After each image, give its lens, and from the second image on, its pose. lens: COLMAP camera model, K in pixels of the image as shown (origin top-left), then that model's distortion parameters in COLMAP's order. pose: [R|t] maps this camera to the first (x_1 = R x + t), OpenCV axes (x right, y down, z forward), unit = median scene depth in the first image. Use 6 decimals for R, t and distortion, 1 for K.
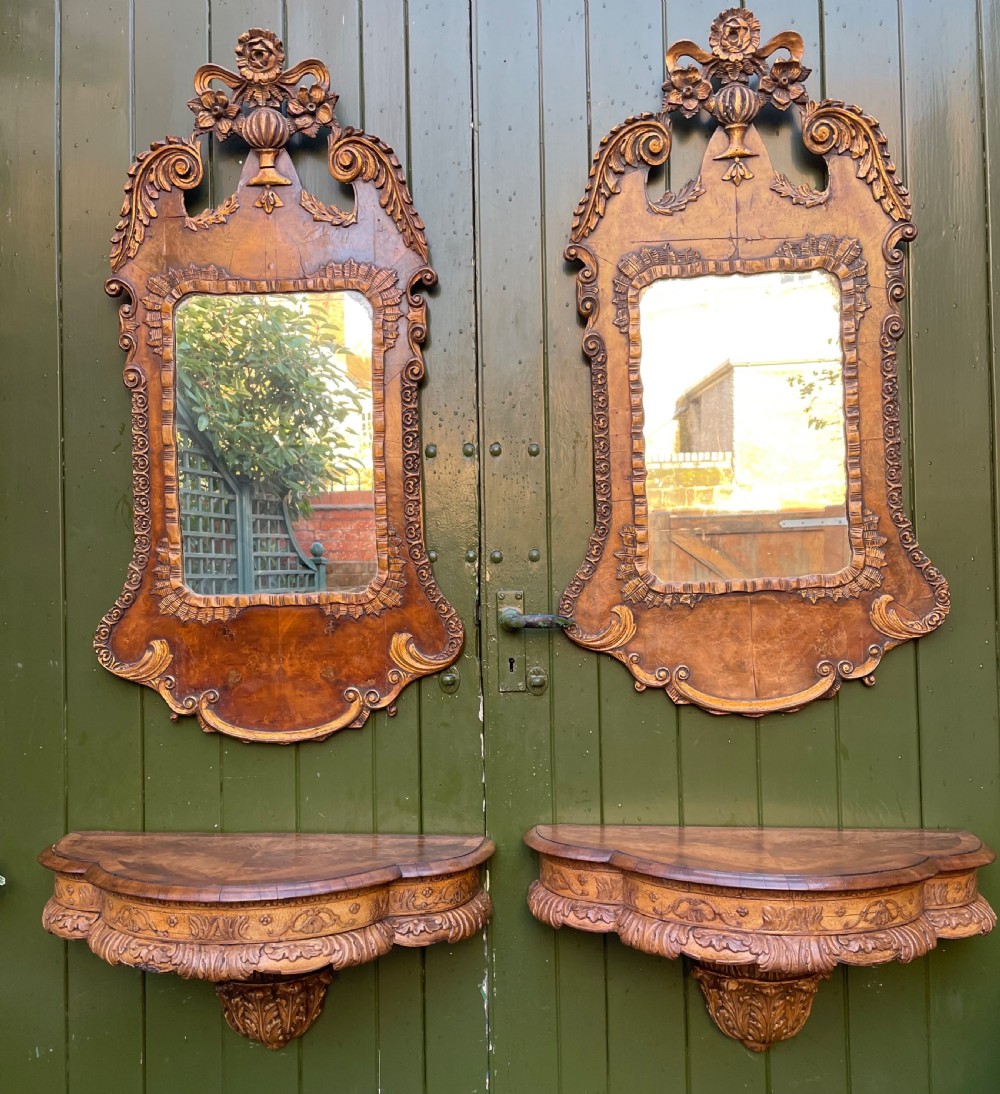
lens RADIAL K [[1012.5, 0, 511.2], [0, 1012.5, 615.6], [0, 0, 1]] dist [0.040004, 0.000000]
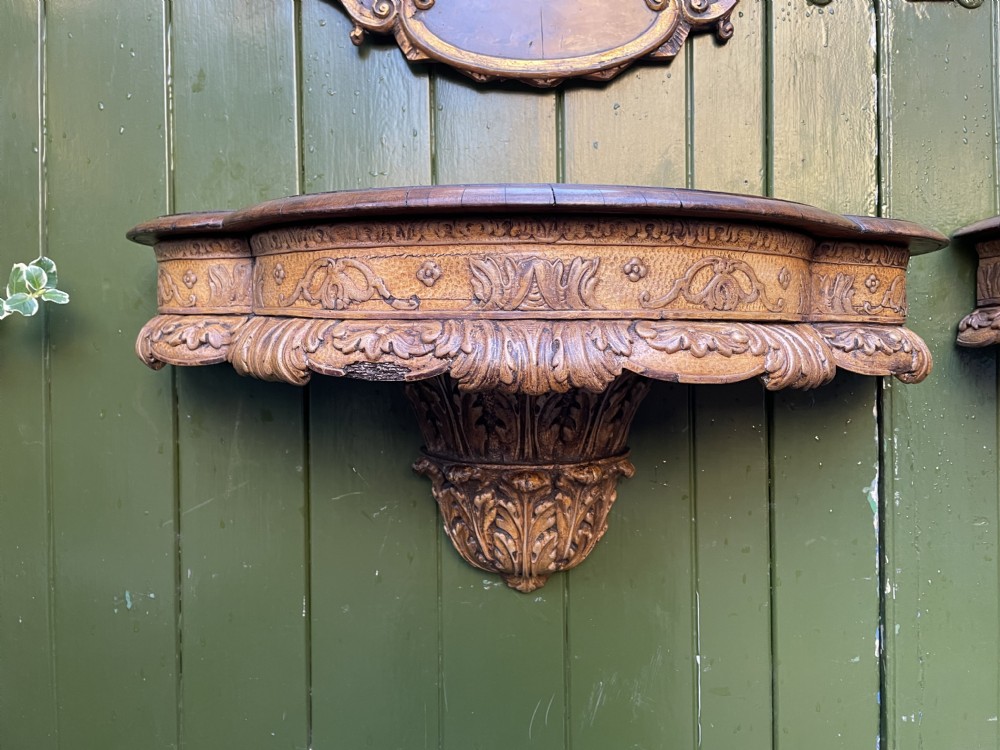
lens RADIAL K [[761.2, 0, 510.9], [0, 761.2, 366.3], [0, 0, 1]] dist [0.081970, -0.103960]
pose [[0.999399, 0.006996, 0.033946, -0.263881], [-0.008052, 0.999485, 0.031075, 0.284069], [-0.033711, -0.031330, 0.998940, 0.563964]]
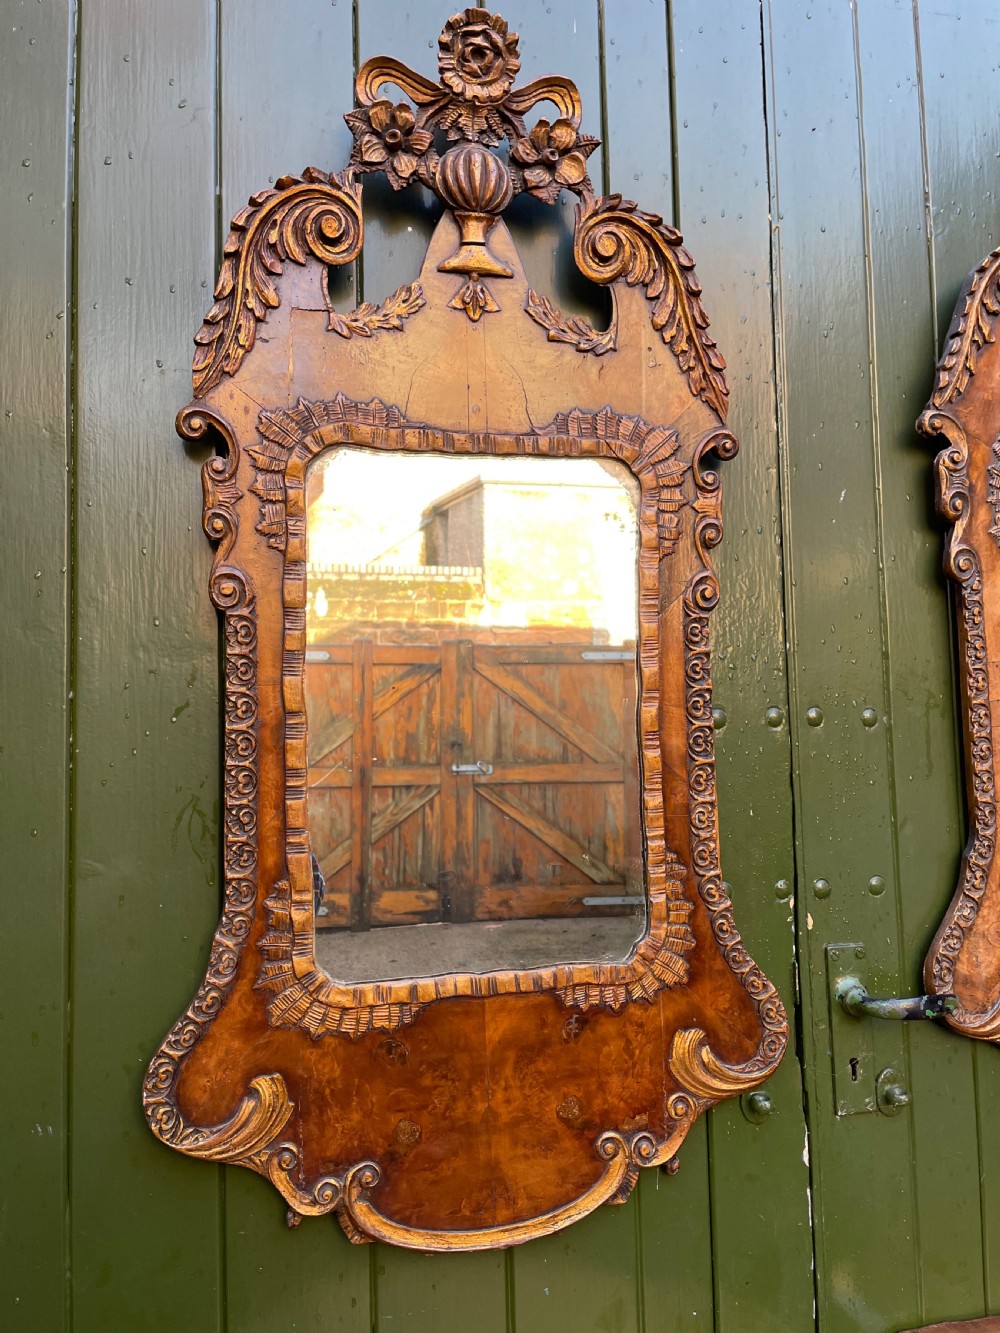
lens RADIAL K [[1014.7, 0, 512.0], [0, 1014.7, 665.0], [0, 0, 1]] dist [0.081970, -0.103960]
pose [[0.964818, 0.014394, 0.262526, -0.378184], [-0.001262, 0.998742, -0.050121, -0.169961], [-0.262917, 0.048026, 0.963622, 0.446852]]
